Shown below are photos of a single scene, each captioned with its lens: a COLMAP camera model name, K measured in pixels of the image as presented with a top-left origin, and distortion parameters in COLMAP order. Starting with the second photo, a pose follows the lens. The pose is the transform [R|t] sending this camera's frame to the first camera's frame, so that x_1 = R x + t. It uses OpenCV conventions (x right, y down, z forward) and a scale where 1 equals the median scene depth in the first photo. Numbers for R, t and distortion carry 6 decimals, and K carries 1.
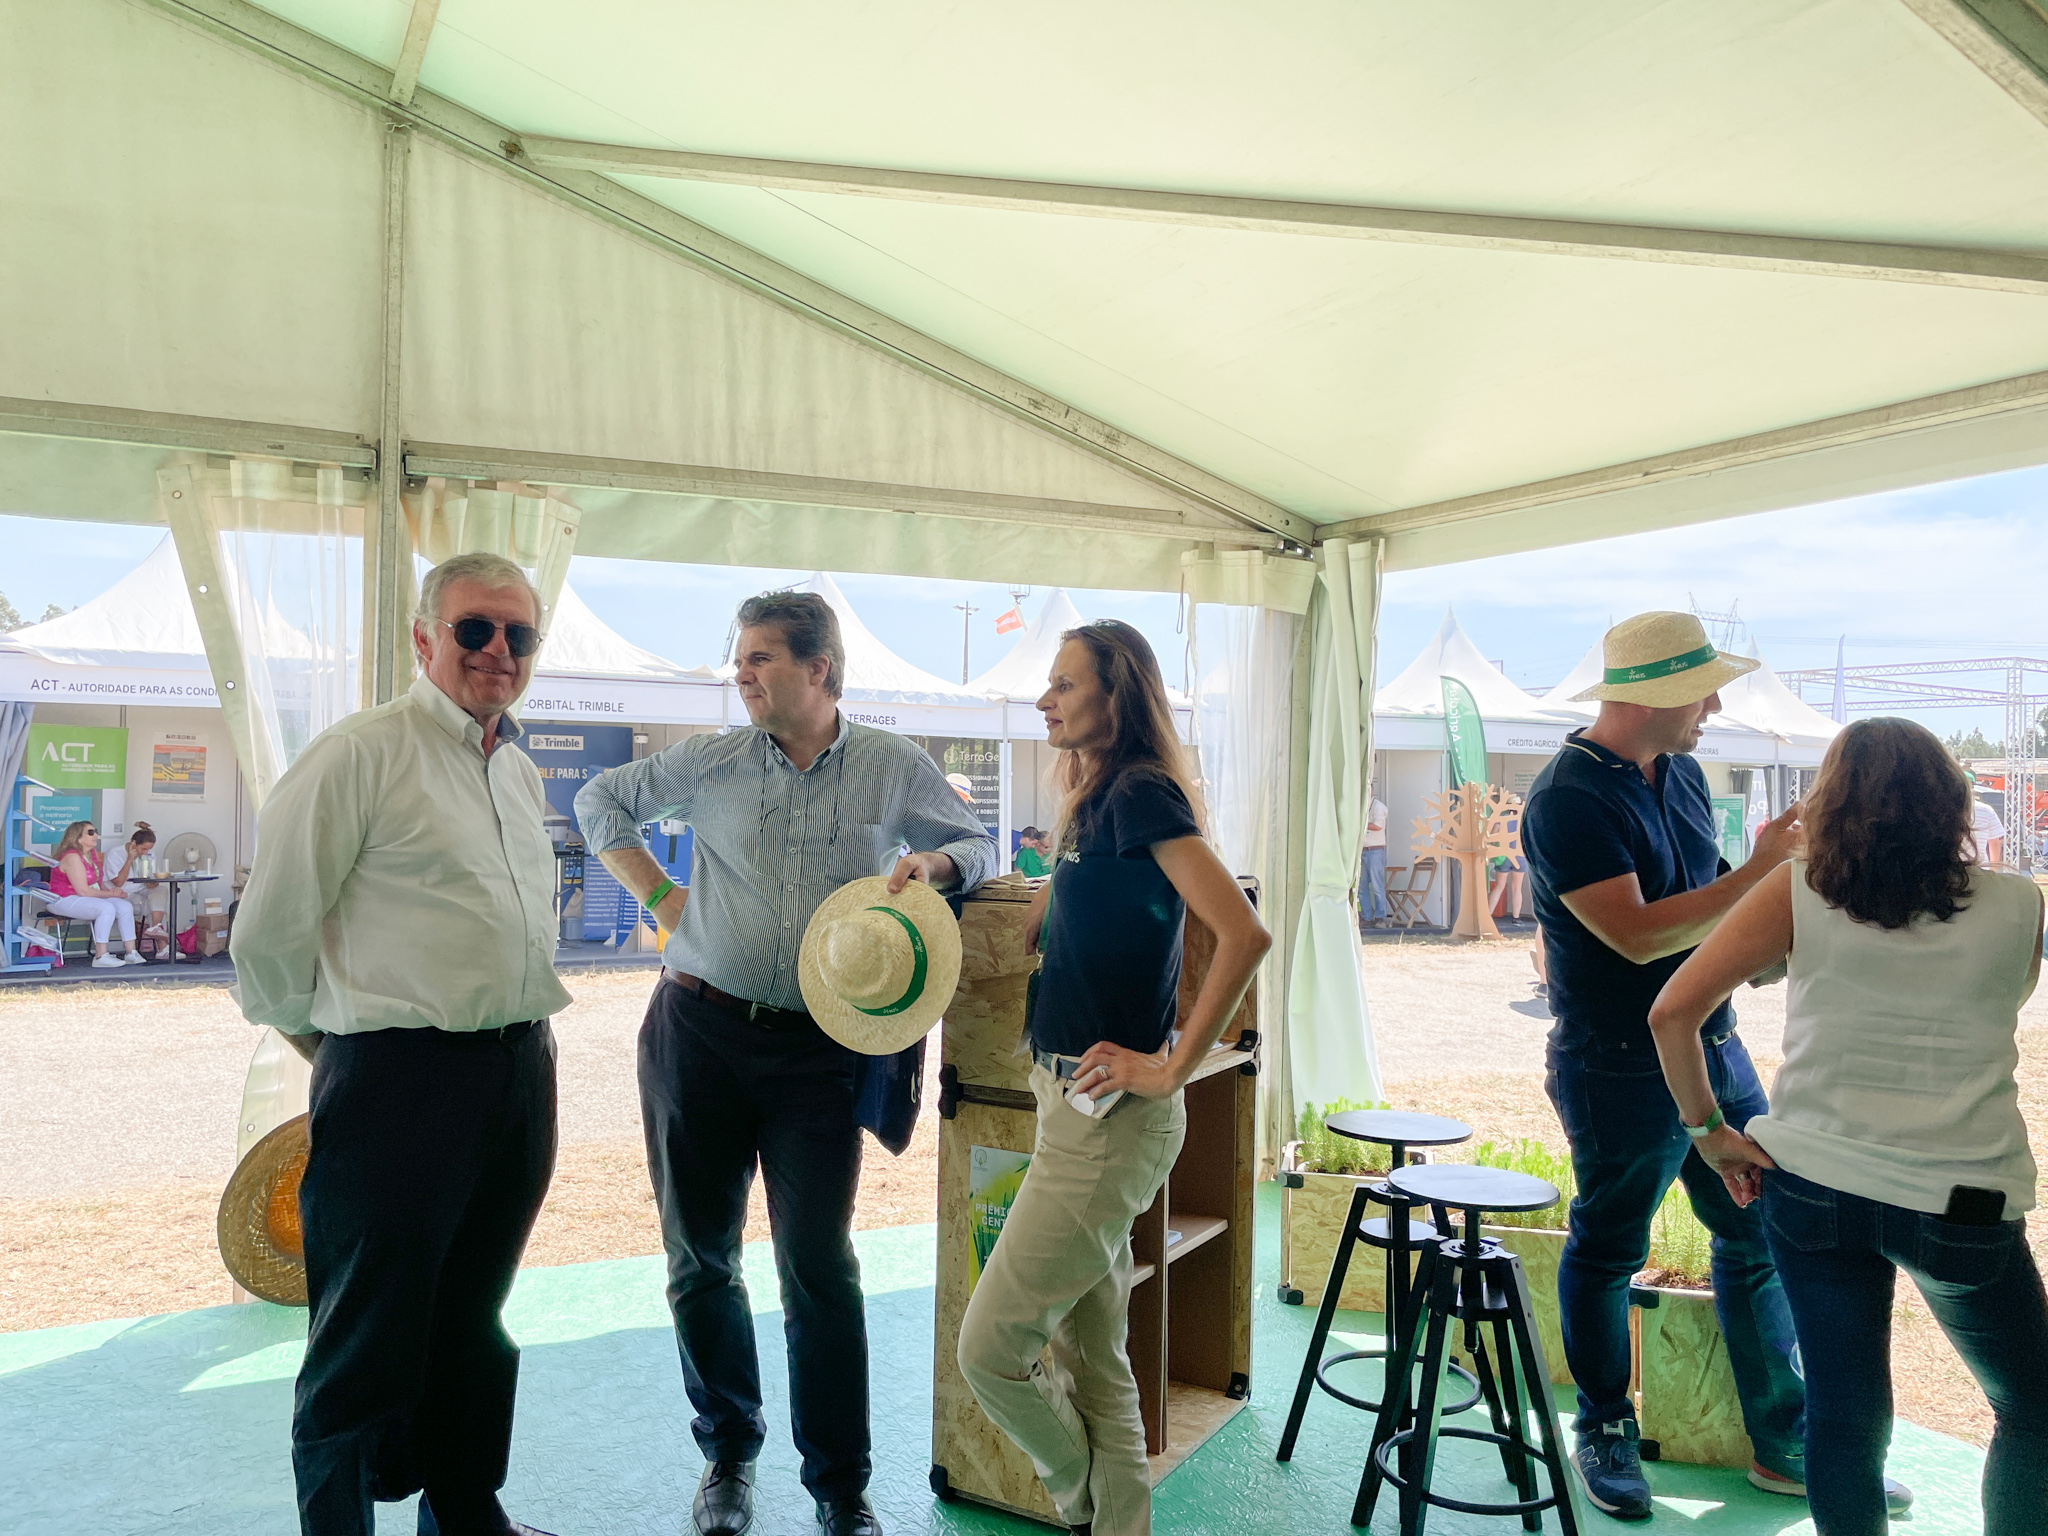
lens RADIAL K [[1561.7, 0, 1028.8], [0, 1561.7, 776.3], [0, 0, 1]] dist [0.013584, -0.008812]
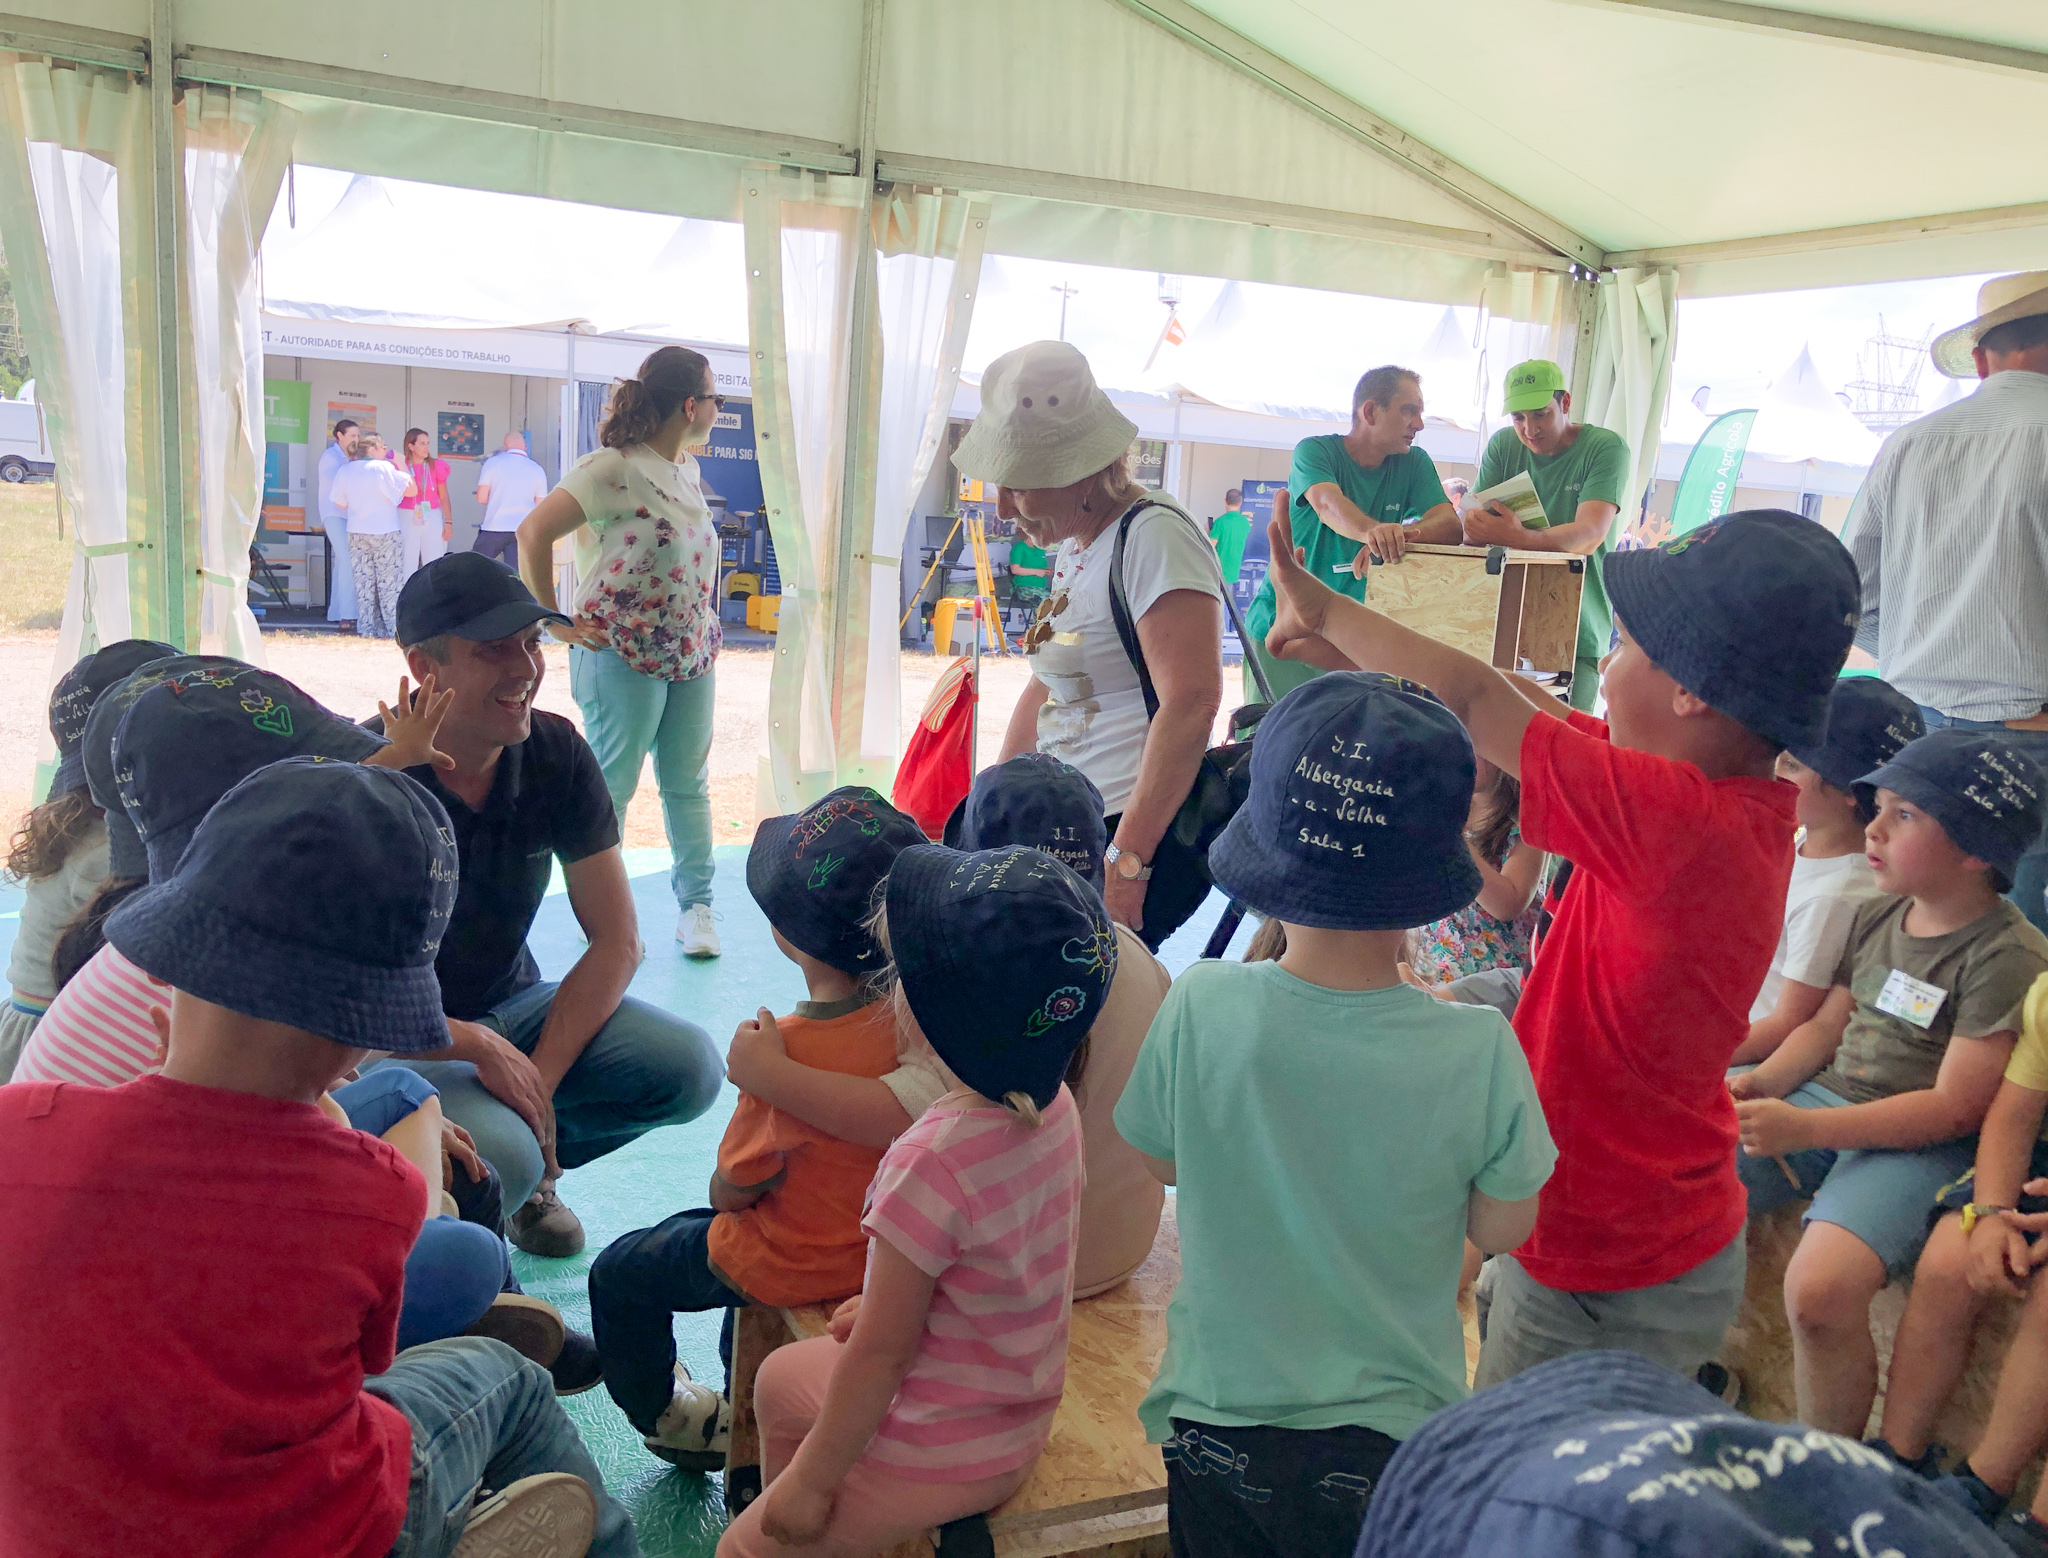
lens RADIAL K [[1733.2, 0, 1020.7], [0, 1733.2, 774.1], [0, 0, 1]] dist [-0.037762, 0.002440]
pose [[0.996610, 0.064945, -0.050511, -0.155843], [-0.055746, 0.984550, 0.165995, 0.023351], [0.060511, -0.162616, 0.984832, -0.292964]]
